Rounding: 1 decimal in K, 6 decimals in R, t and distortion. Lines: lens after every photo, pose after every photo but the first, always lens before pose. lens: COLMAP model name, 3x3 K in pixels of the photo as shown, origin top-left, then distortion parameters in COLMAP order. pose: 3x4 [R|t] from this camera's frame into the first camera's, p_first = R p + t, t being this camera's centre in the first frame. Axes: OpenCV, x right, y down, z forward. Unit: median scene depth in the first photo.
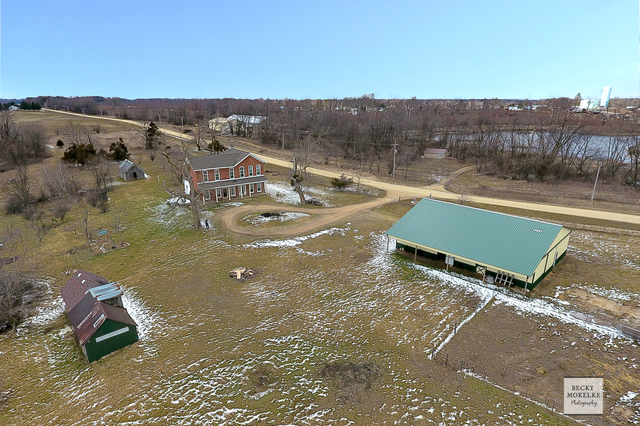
lens RADIAL K [[374.9, 0, 320.0], [0, 374.9, 213.0], [0, 0, 1]] dist [-0.000557, -0.000288]
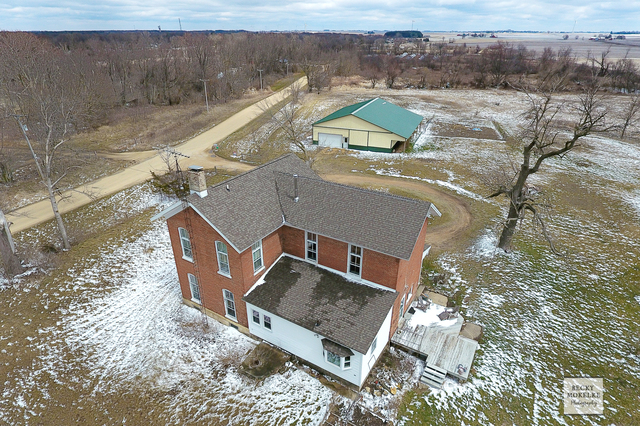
lens RADIAL K [[378.1, 0, 320.0], [0, 378.1, 213.0], [0, 0, 1]] dist [-0.001614, -0.000058]
pose [[-0.393725, -0.396898, 0.829128, -0.830333], [0.269196, 0.812654, 0.516844, -0.464595], [-0.878928, 0.426692, -0.213119, 1.665461]]
